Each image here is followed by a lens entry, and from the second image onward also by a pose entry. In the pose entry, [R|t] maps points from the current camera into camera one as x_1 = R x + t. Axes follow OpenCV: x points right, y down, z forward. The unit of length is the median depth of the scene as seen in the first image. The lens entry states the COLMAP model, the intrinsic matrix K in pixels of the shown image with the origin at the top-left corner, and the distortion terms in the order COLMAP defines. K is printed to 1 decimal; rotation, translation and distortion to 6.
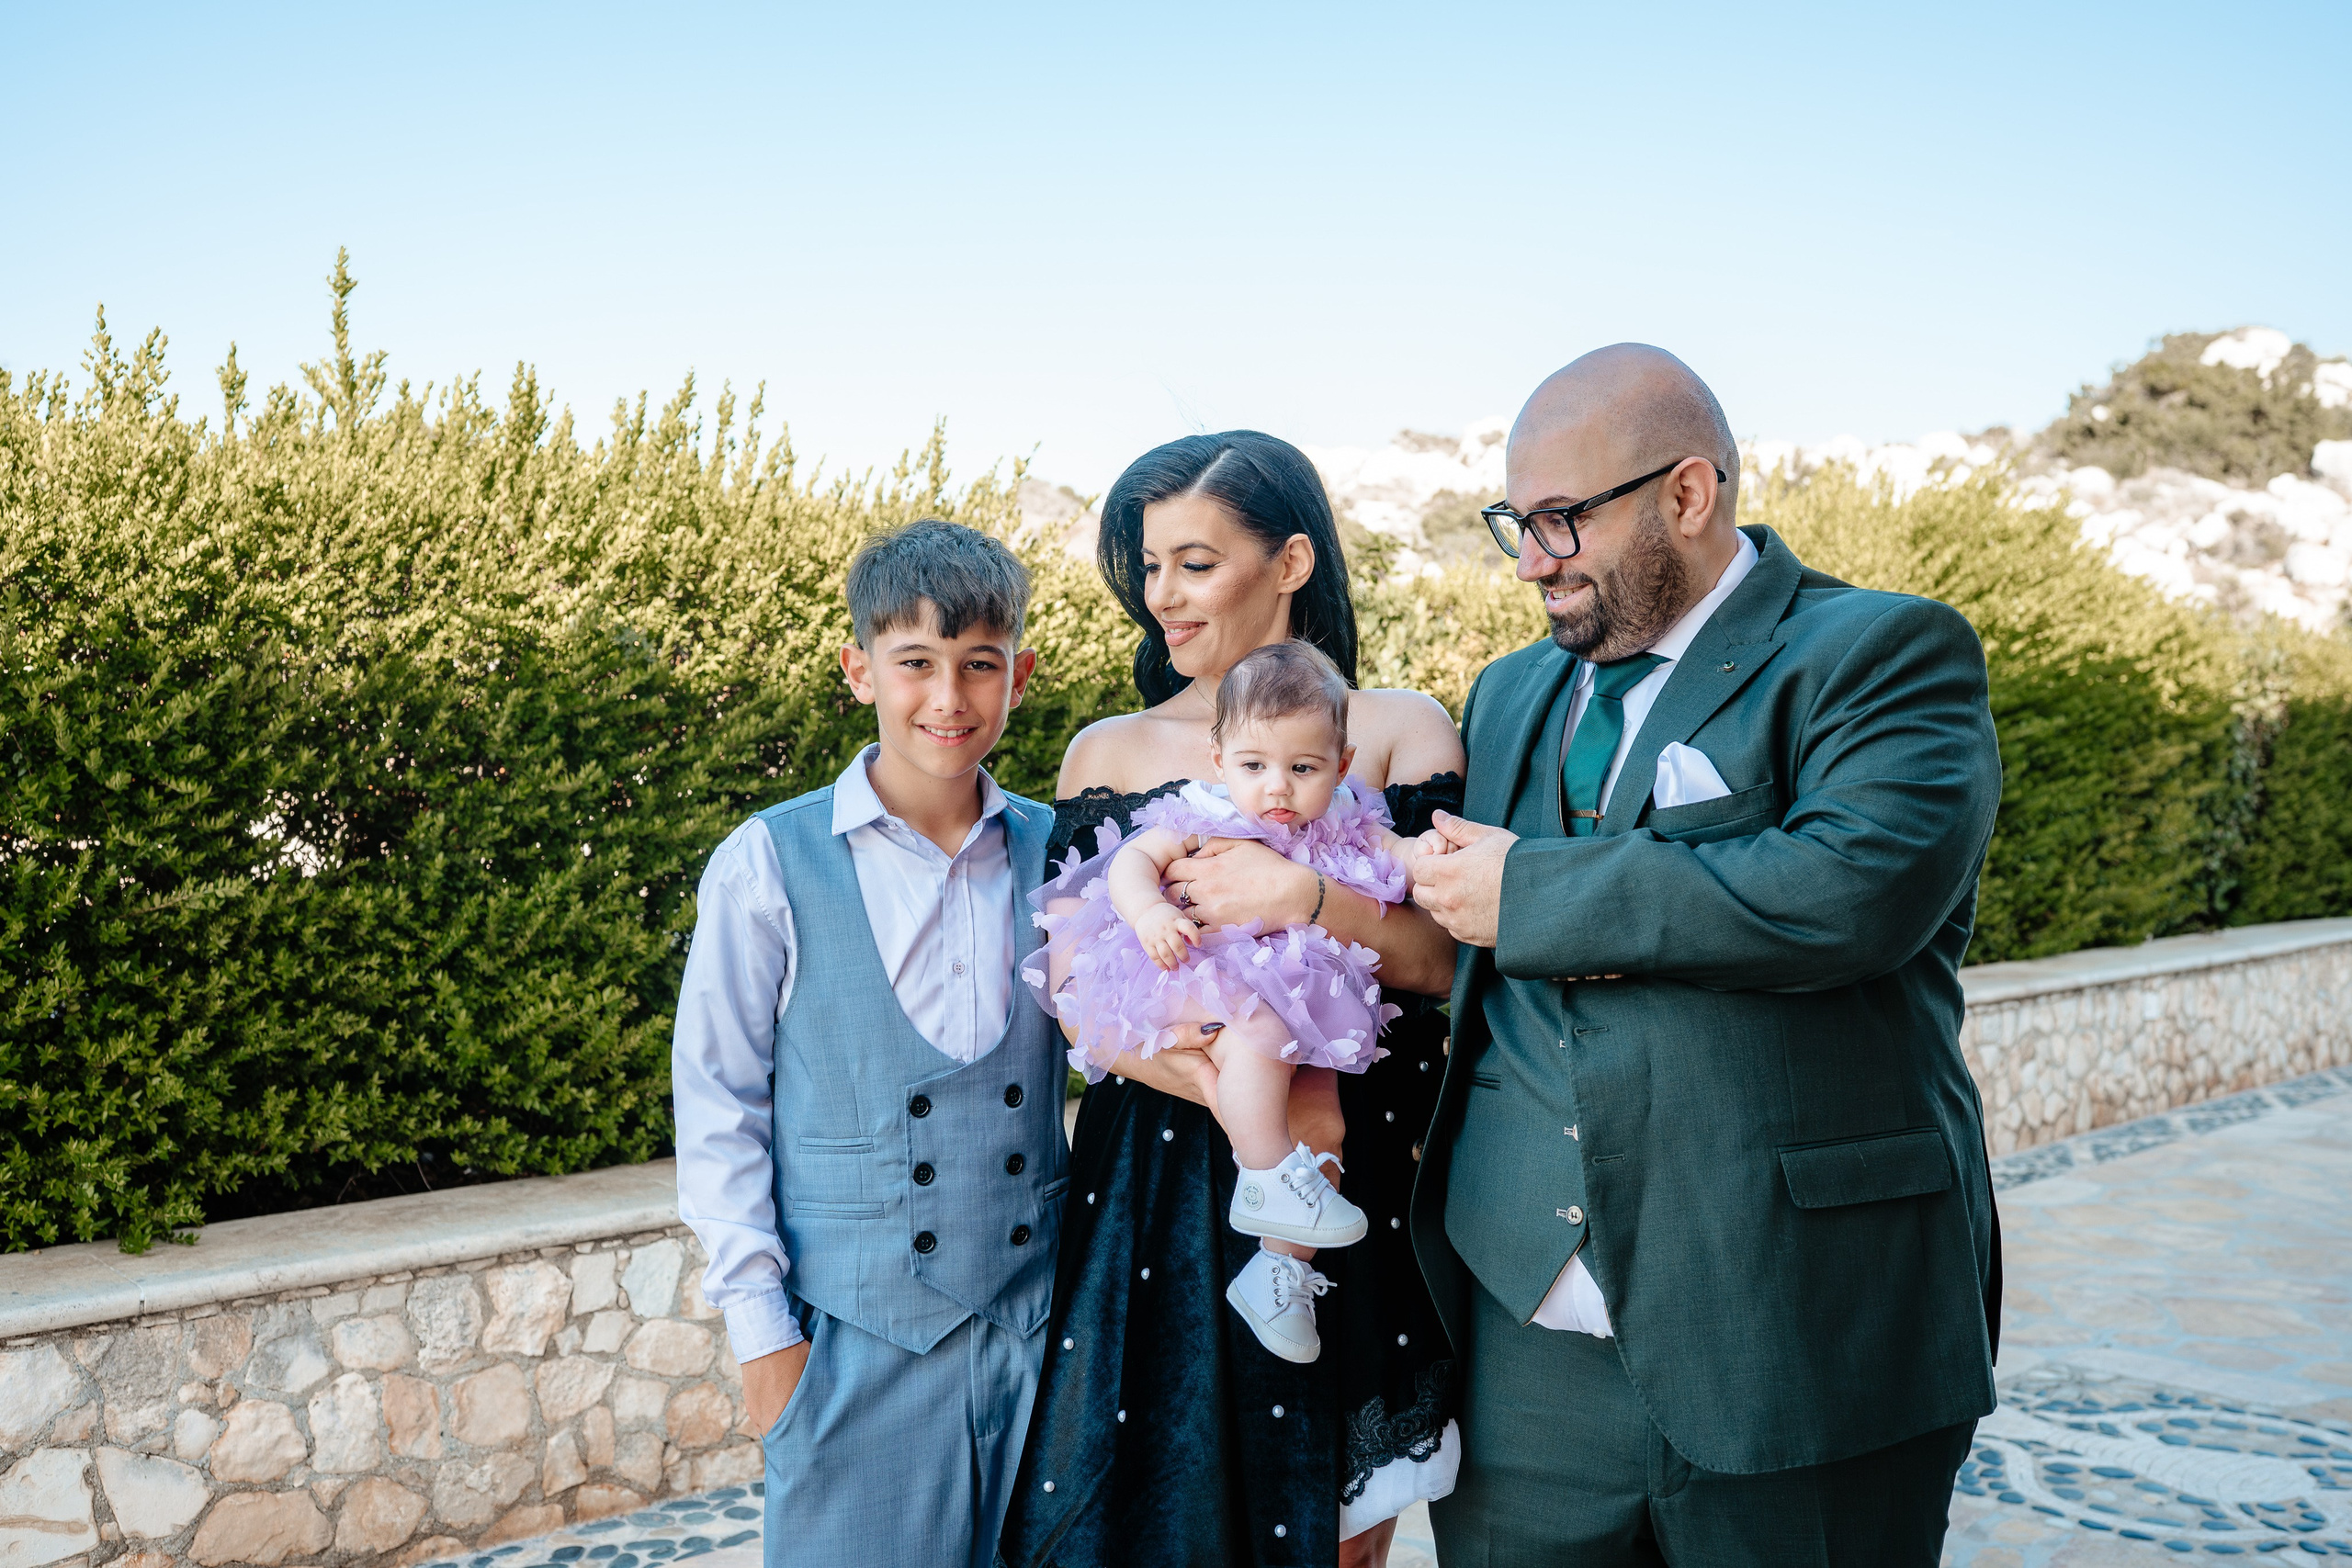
lens RADIAL K [[2222.6, 0, 1180.3], [0, 2222.6, 783.5], [0, 0, 1]] dist [0.000033, 0.000000]
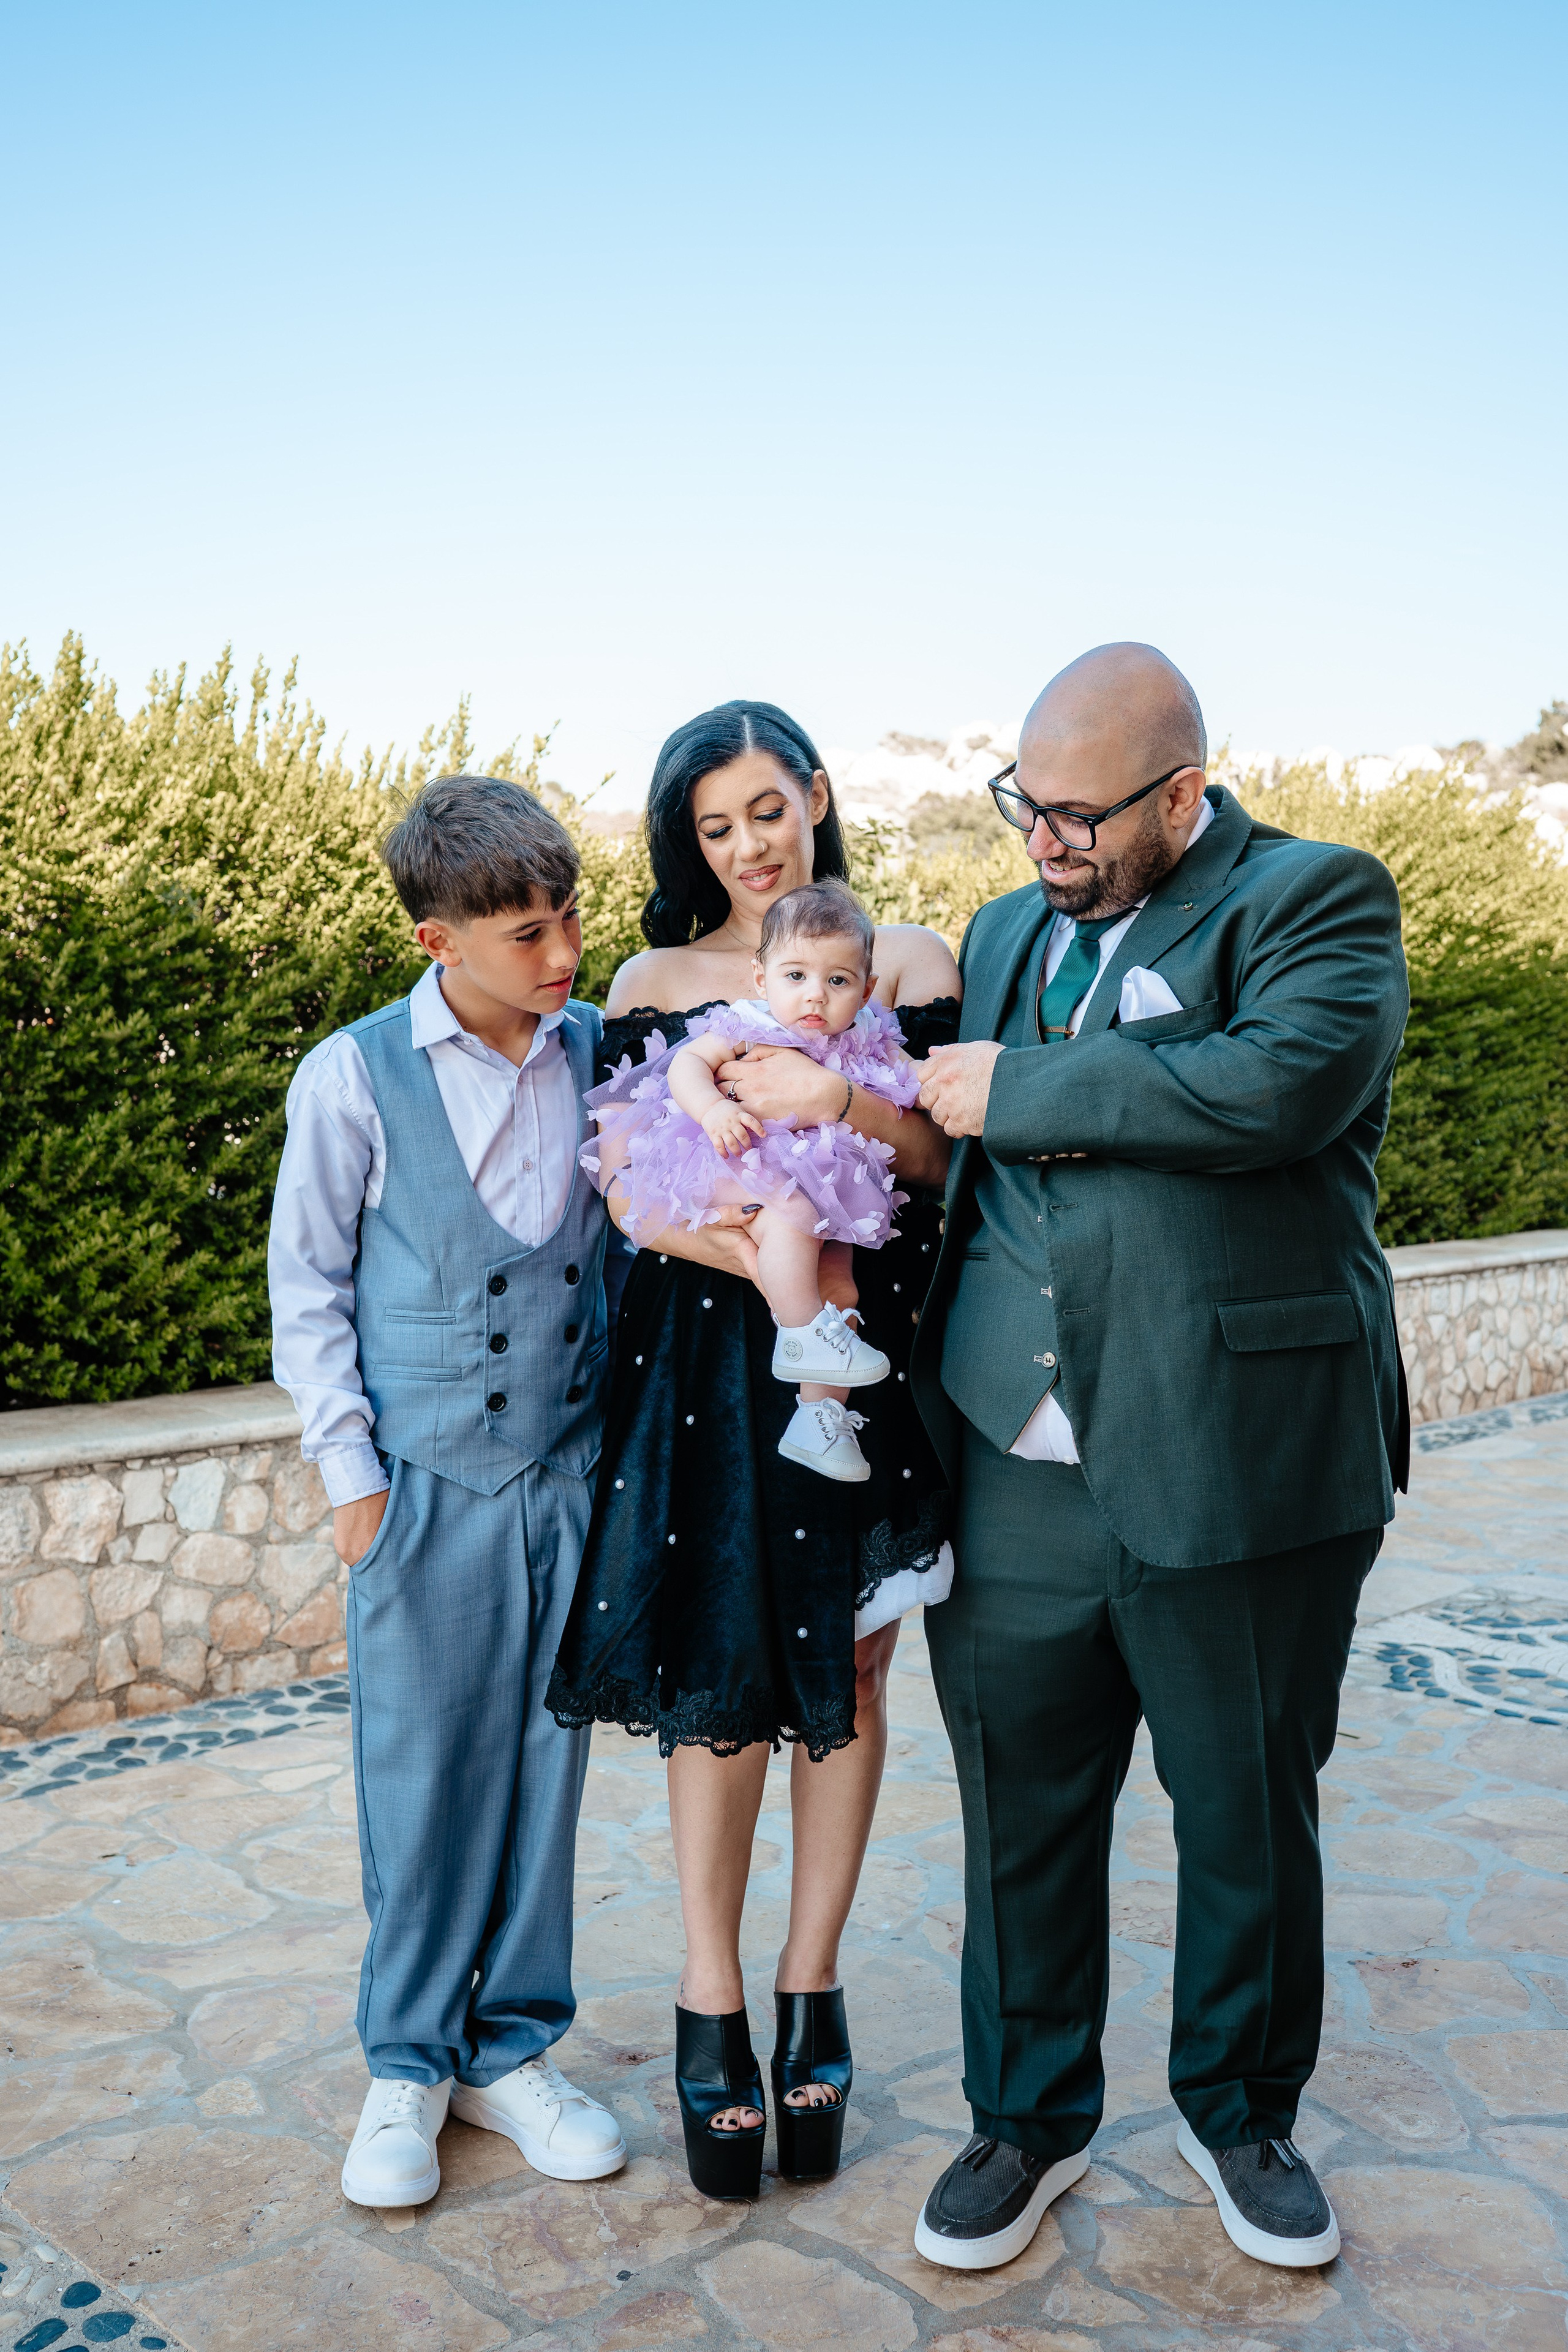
lens RADIAL K [[2222.8, 0, 785.7], [0, 2222.8, 1174.0], [0, 0, 1]] dist [0.000033, 0.000000]
pose [[0.998394, 0.009563, 0.055840, -0.014572], [-0.011727, 0.999188, 0.038556, 0.022295], [-0.055426, -0.039149, 0.997695, -0.076381]]
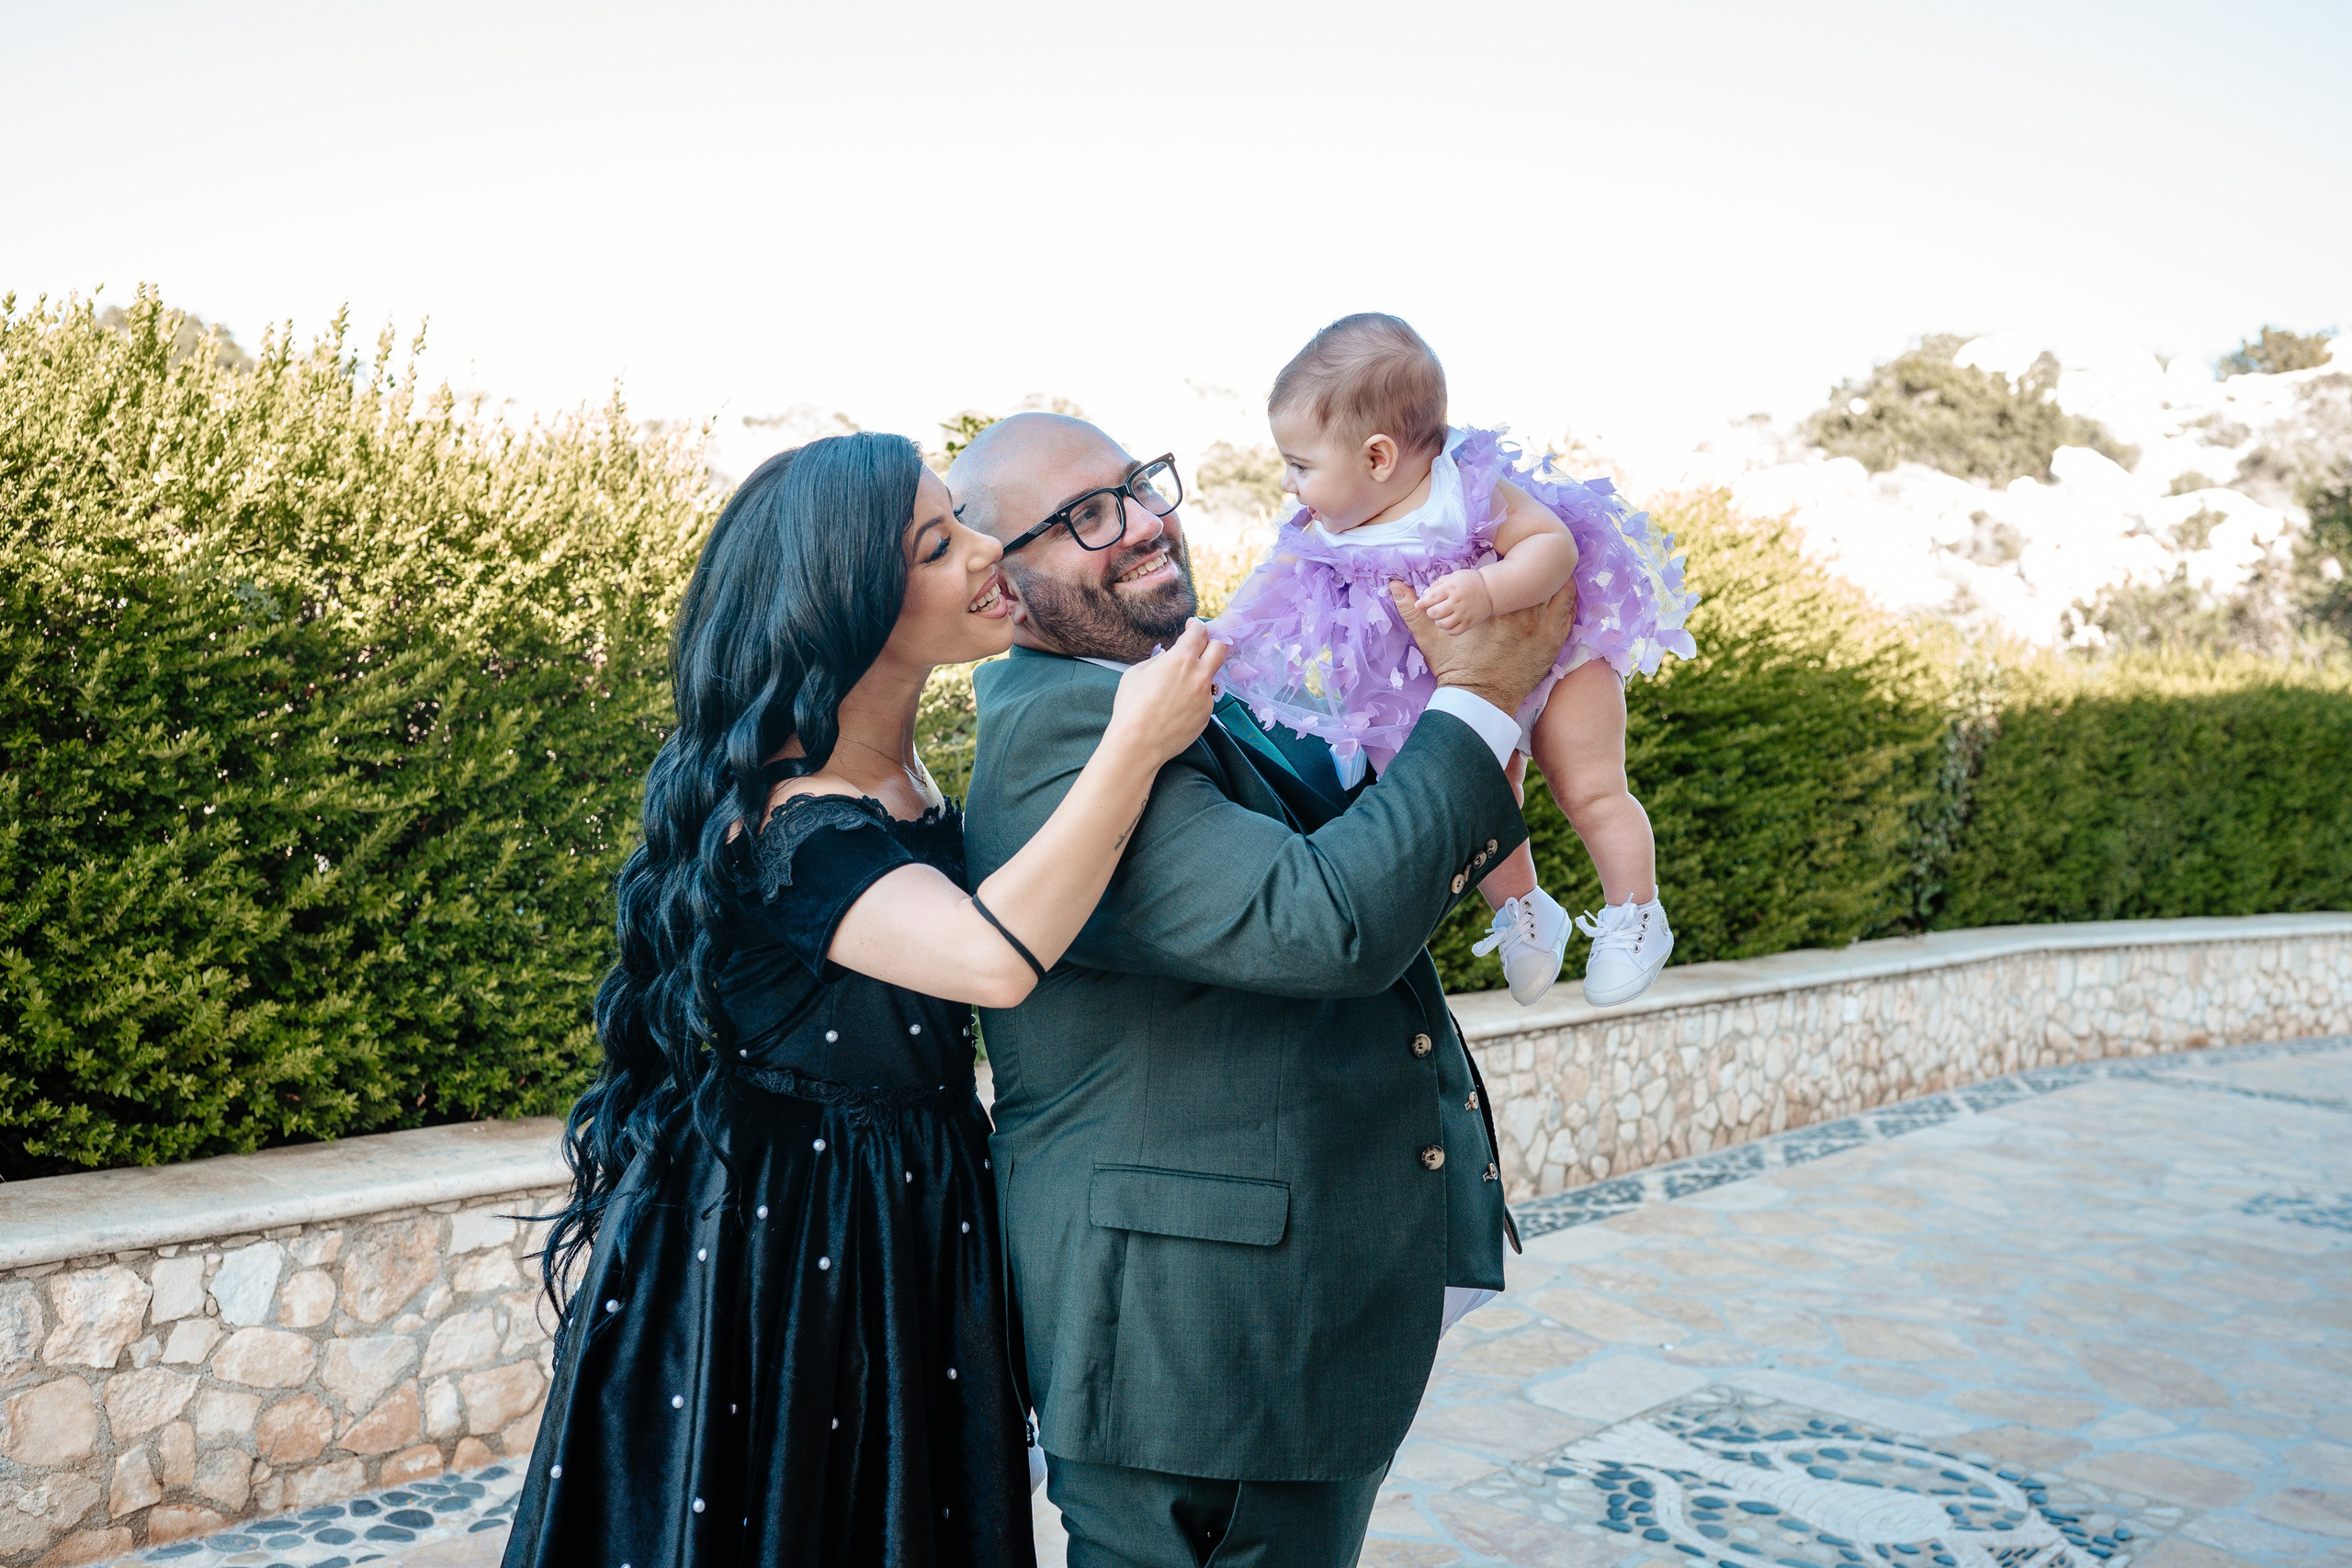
lens RADIAL K [[2222.6, 0, 1181.7], [0, 2222.6, 780.7], [0, 0, 1]] dist [0.000033, 0.000000]
pose [[0.993511, 0.046750, 0.103689, 0.042414], [-0.049515, 0.998479, 0.024256, -0.027710], [-0.102397, -0.029233, 0.994314, 0.041656]]
